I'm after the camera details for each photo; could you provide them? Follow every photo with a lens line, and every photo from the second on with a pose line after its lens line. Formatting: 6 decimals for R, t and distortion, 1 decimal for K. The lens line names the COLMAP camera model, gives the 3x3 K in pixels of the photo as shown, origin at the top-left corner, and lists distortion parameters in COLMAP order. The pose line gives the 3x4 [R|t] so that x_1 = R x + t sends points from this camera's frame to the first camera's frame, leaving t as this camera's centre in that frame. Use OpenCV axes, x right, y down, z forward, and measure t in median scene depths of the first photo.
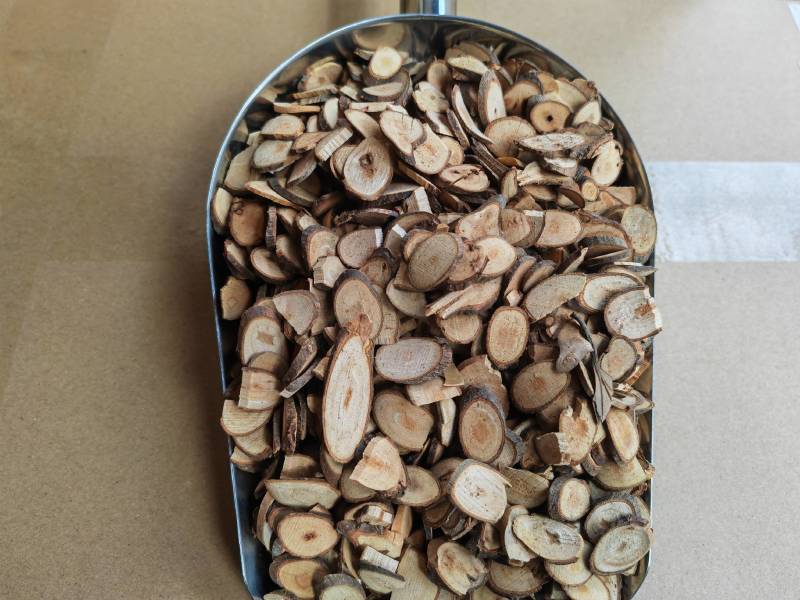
lens RADIAL K [[662.0, 0, 400.0], [0, 662.0, 300.0], [0, 0, 1]] dist [0.066553, -0.135248]
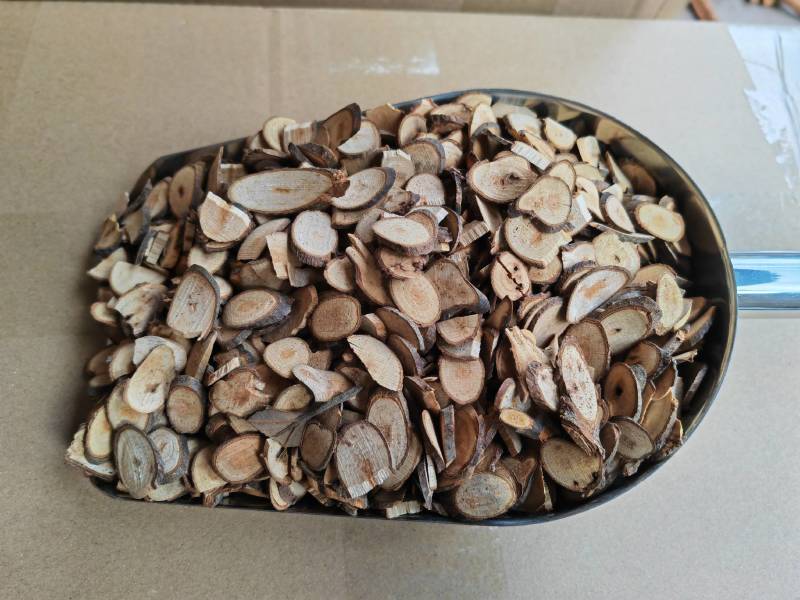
lens RADIAL K [[662.0, 0, 400.0], [0, 662.0, 300.0], [0, 0, 1]] dist [0.066553, -0.135248]
pose [[0.019651, 0.890593, -0.454376, 0.568068], [-0.948291, 0.160602, 0.273773, -0.299332], [0.316794, 0.425501, 0.847697, 0.190338]]
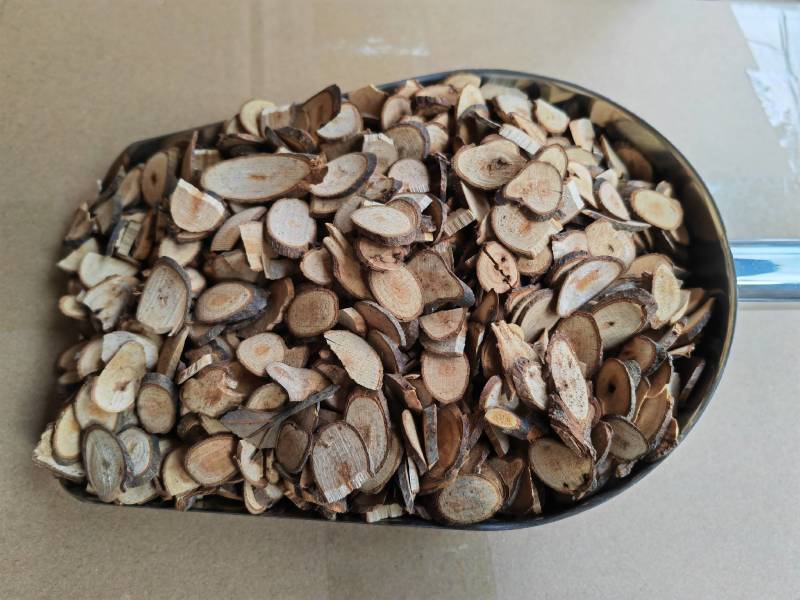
lens RADIAL K [[662.0, 0, 400.0], [0, 662.0, 300.0], [0, 0, 1]] dist [0.066553, -0.135248]
pose [[0.021718, 0.899519, -0.436341, 0.537720], [-0.946954, 0.158480, 0.279576, -0.314130], [0.320635, 0.407123, 0.855245, 0.239086]]
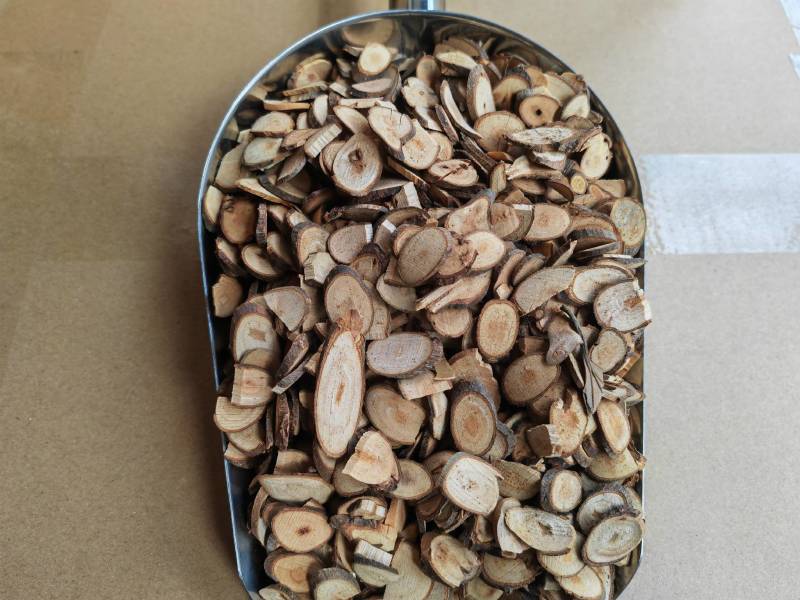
lens RADIAL K [[662.0, 0, 400.0], [0, 662.0, 300.0], [0, 0, 1]] dist [0.066553, -0.135248]
pose [[0.999917, -0.012900, 0.000157, 0.013895], [0.012899, 0.999909, 0.003839, 0.003779], [-0.000207, -0.003836, 0.999993, -0.004948]]
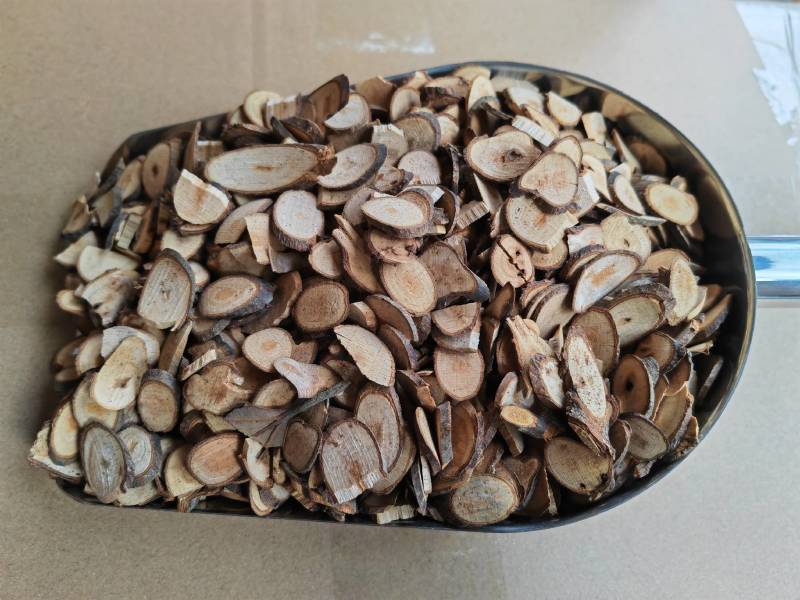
lens RADIAL K [[662.0, 0, 400.0], [0, 662.0, 300.0], [0, 0, 1]] dist [0.066553, -0.135248]
pose [[0.024116, 0.896186, -0.443022, 0.537973], [-0.951063, 0.157122, 0.266069, -0.278699], [0.308056, 0.414925, 0.856118, 0.260400]]
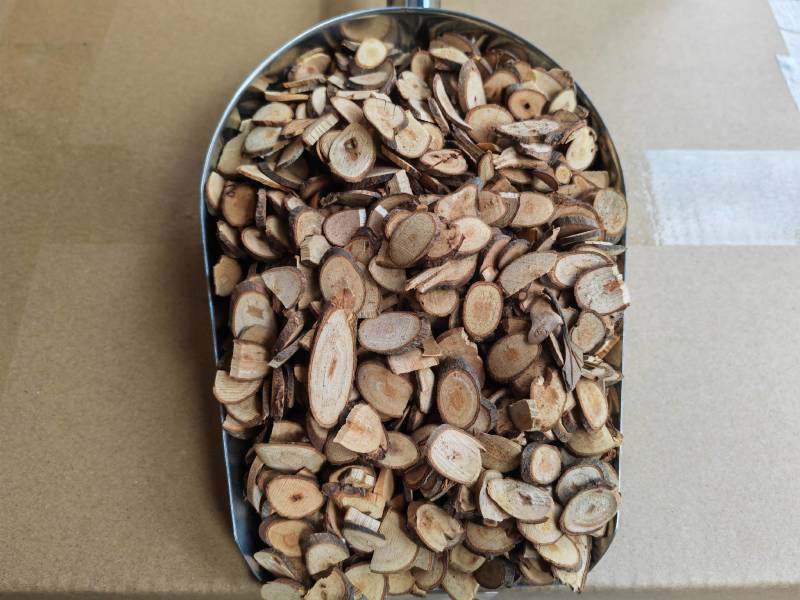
lens RADIAL K [[662.0, 0, 400.0], [0, 662.0, 300.0], [0, 0, 1]] dist [0.066553, -0.135248]
pose [[0.999996, 0.000589, -0.002785, 0.031385], [-0.000580, 0.999995, 0.003204, 0.034211], [0.002787, -0.003202, 0.999991, -0.059934]]
